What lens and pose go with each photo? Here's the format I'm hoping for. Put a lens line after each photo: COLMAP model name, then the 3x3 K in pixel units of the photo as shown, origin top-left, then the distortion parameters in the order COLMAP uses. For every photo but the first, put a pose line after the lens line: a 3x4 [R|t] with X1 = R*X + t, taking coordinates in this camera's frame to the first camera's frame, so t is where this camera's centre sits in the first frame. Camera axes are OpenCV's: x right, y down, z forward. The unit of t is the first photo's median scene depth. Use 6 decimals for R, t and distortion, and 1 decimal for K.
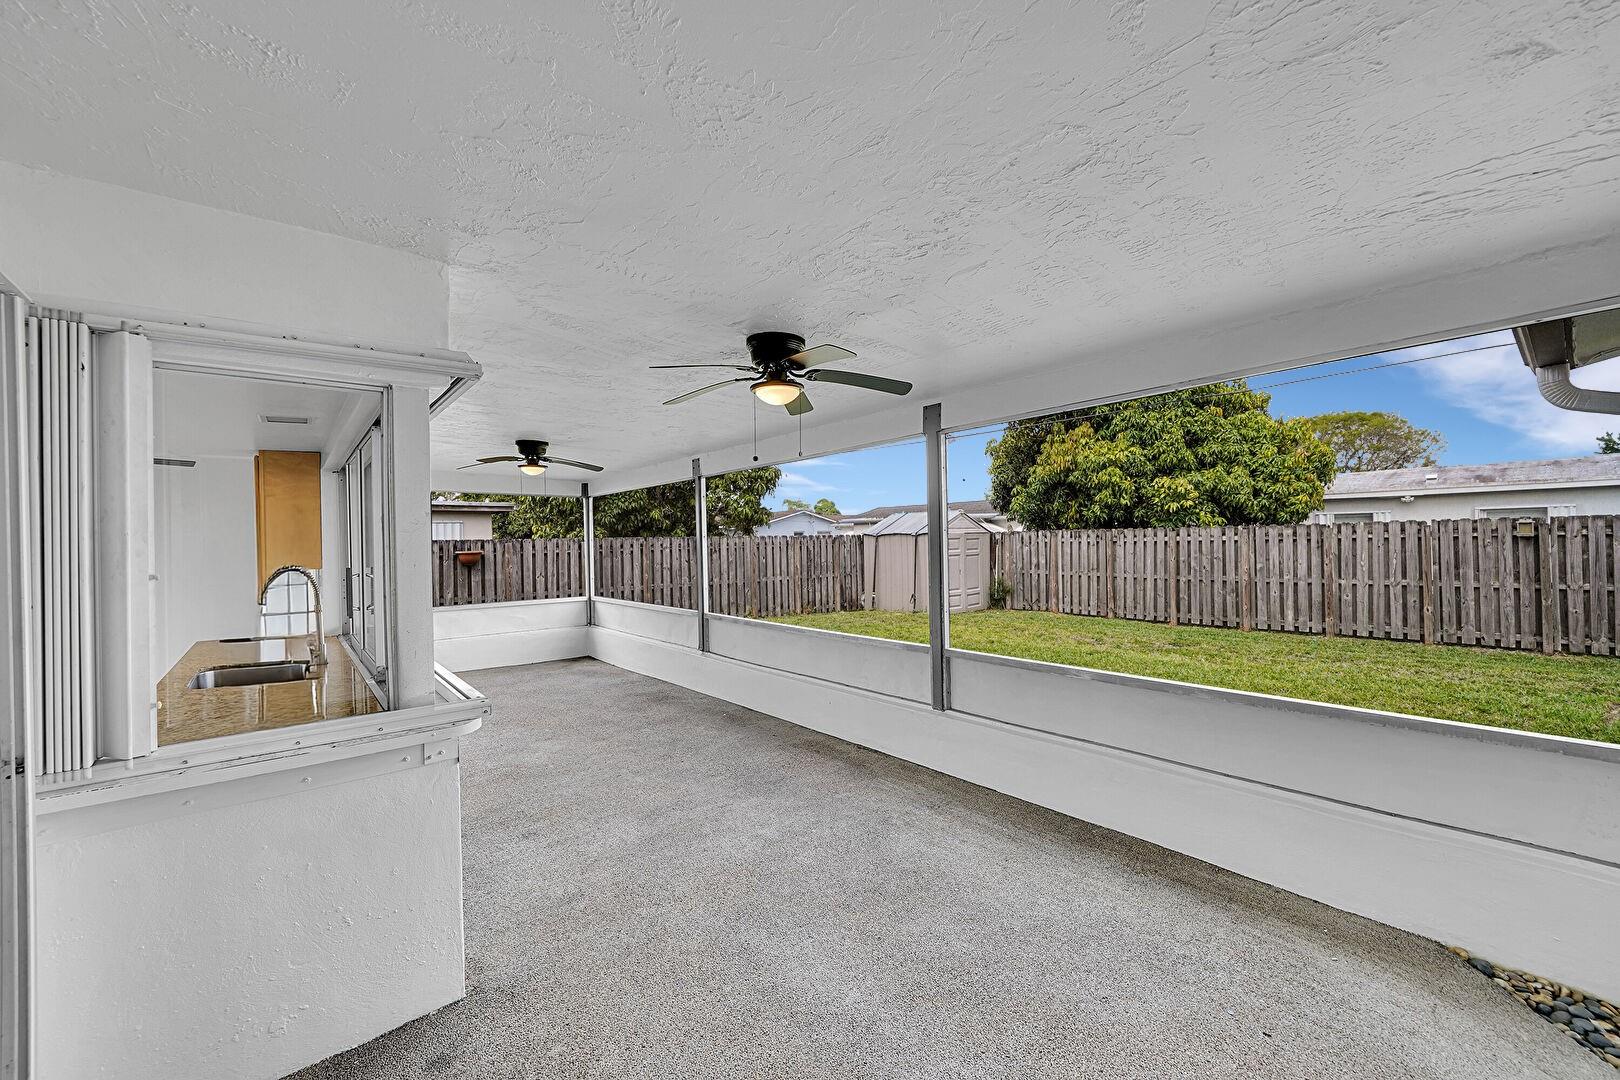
lens RADIAL K [[642.8, 0, 808.6], [0, 642.8, 546.3], [0, 0, 1]] dist [-0.003383, 0.000006]
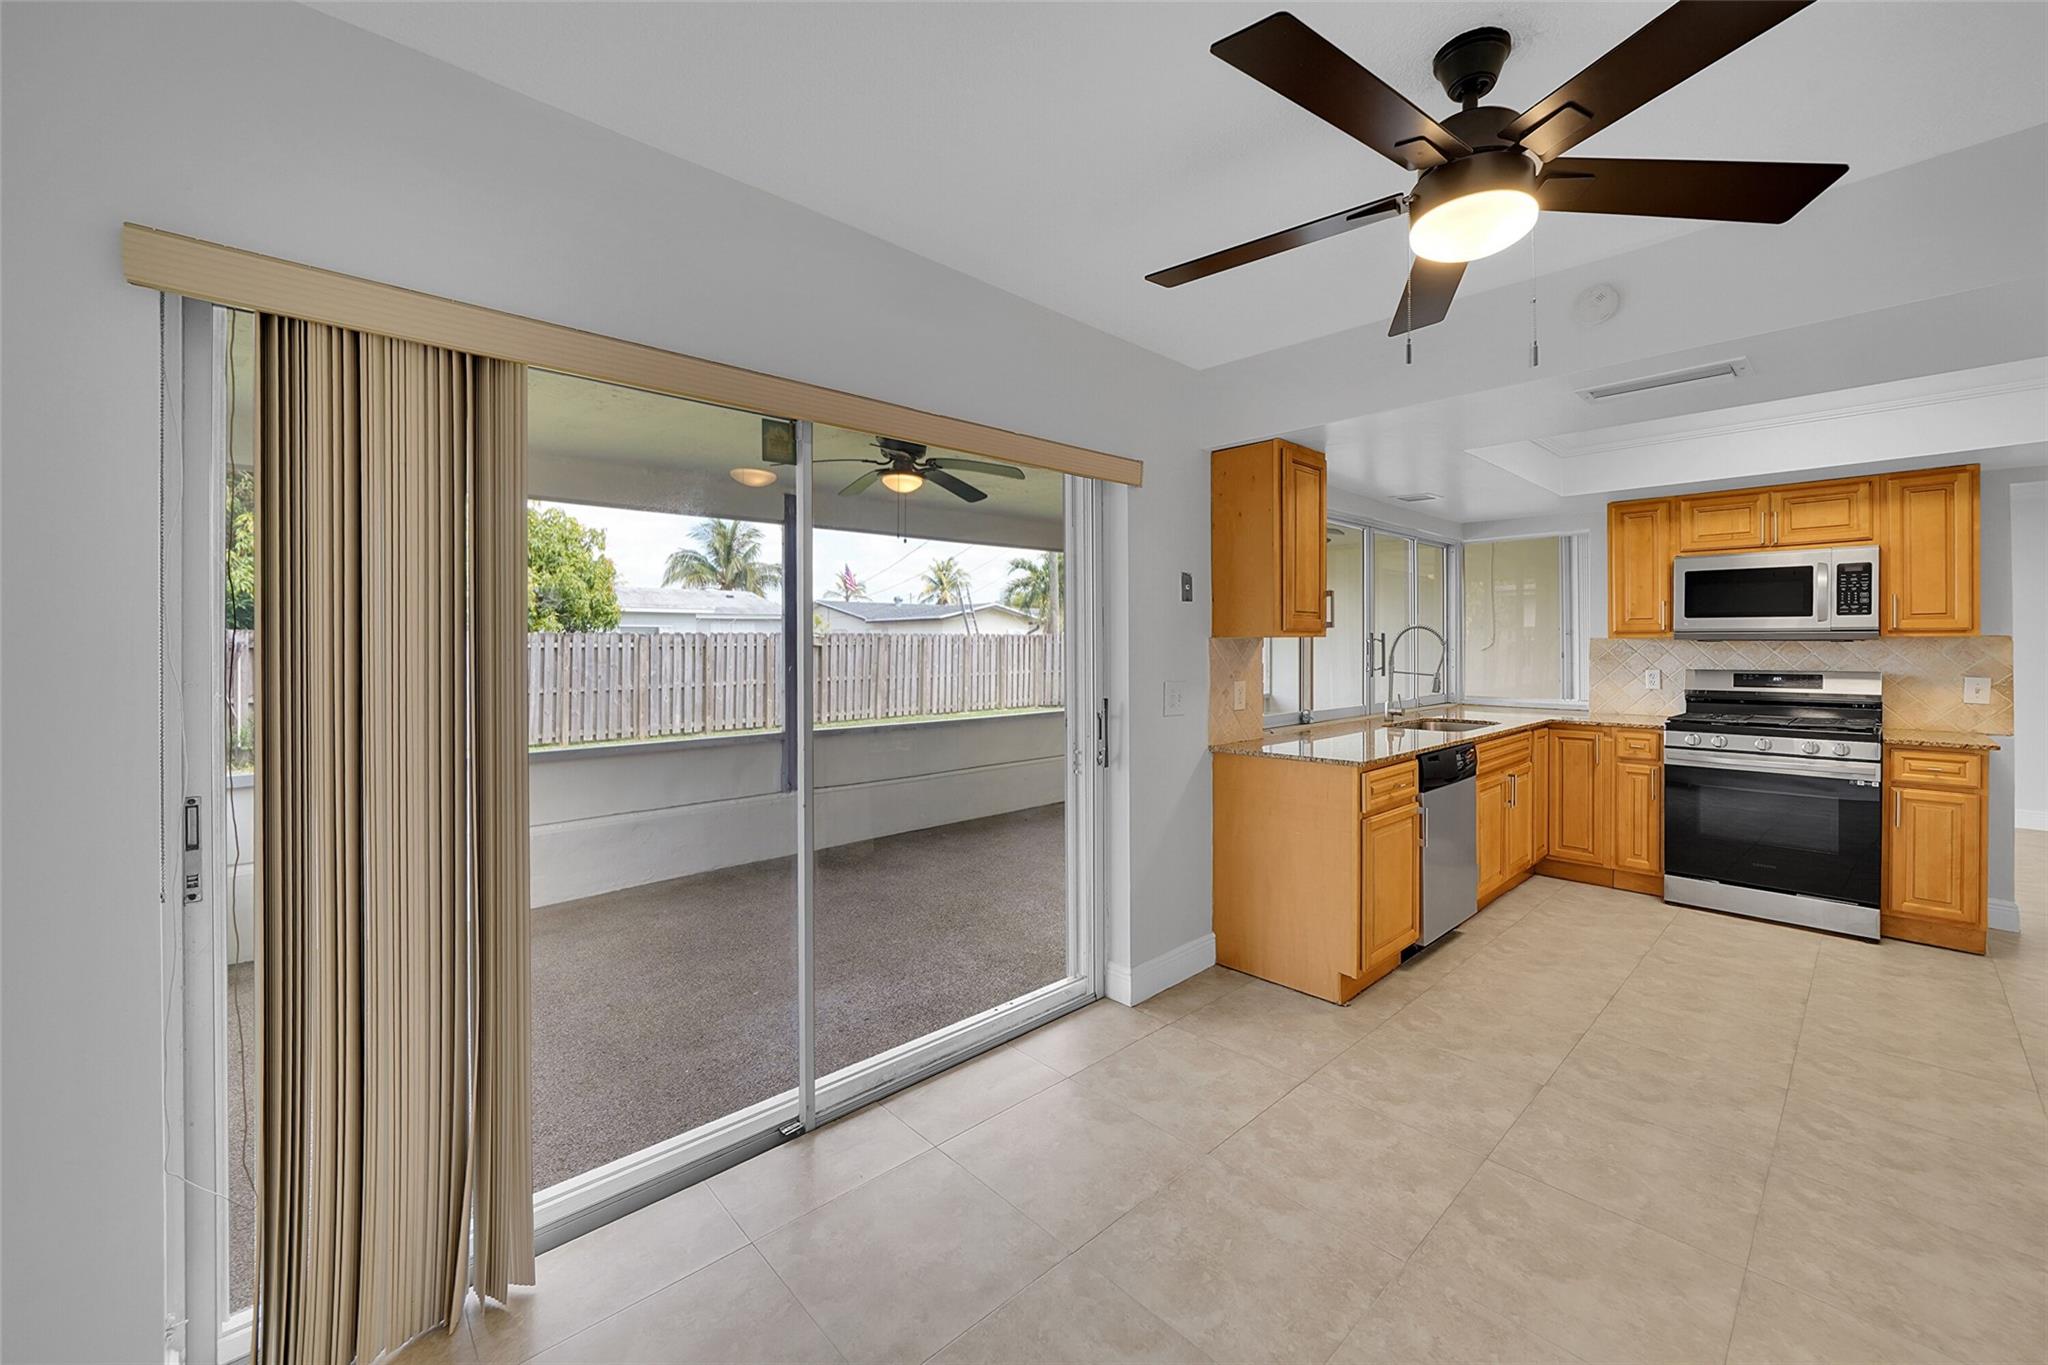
lens RADIAL K [[812.6, 0, 1011.9], [0, 812.6, 642.4], [0, 0, 1]] dist [-0.003383, 0.000006]
pose [[-0.028350, 0.022221, 0.999351, -0.543928], [0.015264, 0.999646, -0.021794, 0.017153], [-0.999482, 0.014636, -0.028679, 0.433950]]
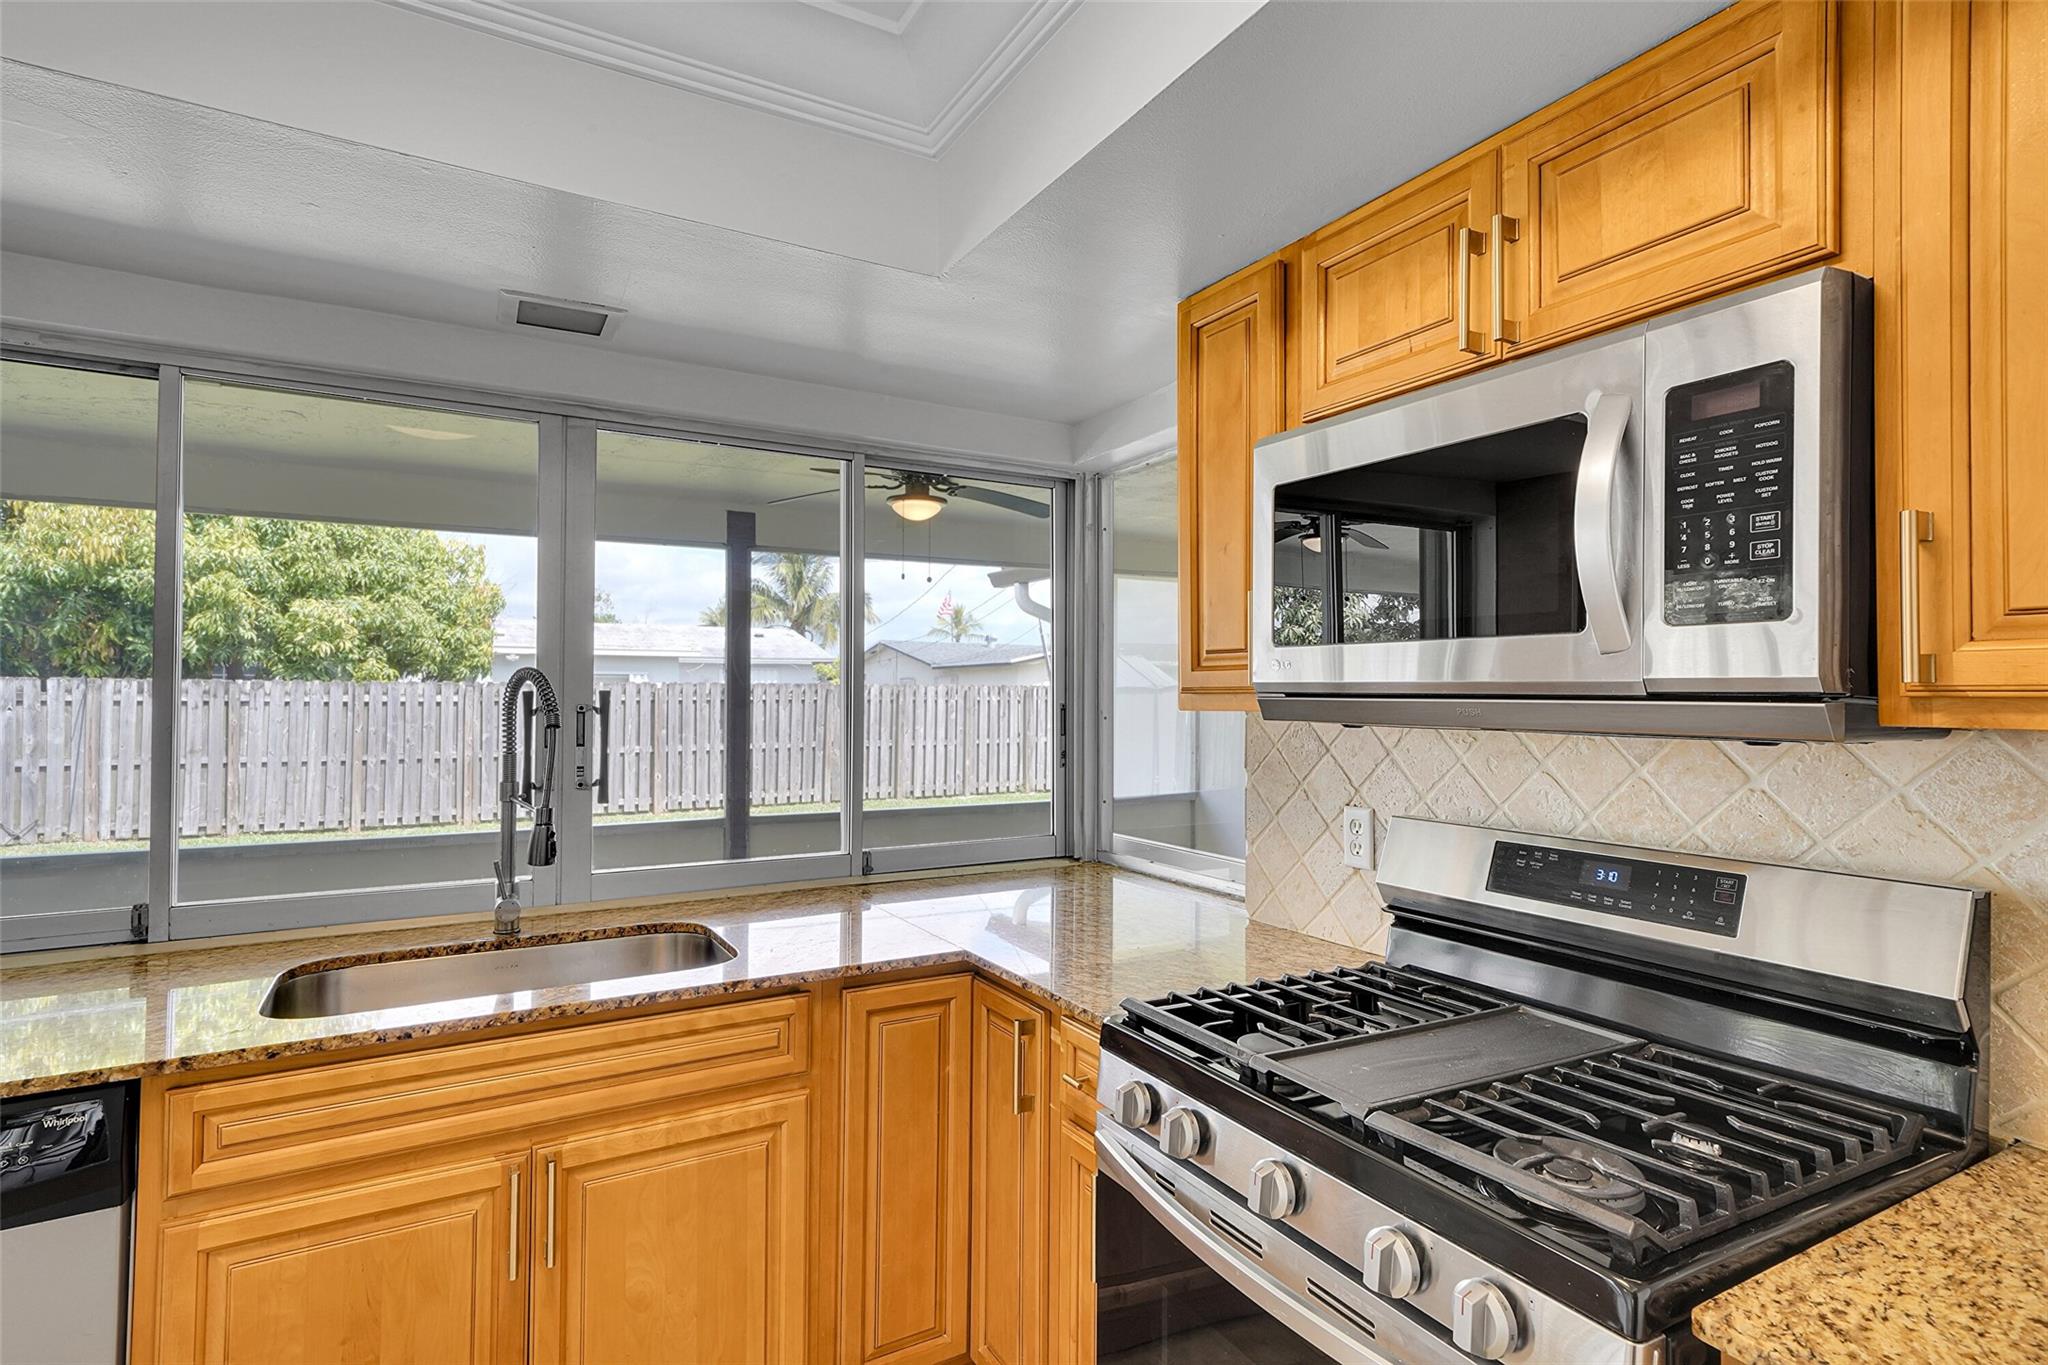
lens RADIAL K [[1022.5, 0, 1033.8], [0, 1022.5, 681.2], [0, 0, 1]] dist [0.005110, 0.000564]
pose [[0.170860, 0.036030, 0.984636, -0.339573], [0.004028, 0.999297, -0.037266, 0.012565], [-0.985287, 0.010333, 0.170595, 0.151144]]
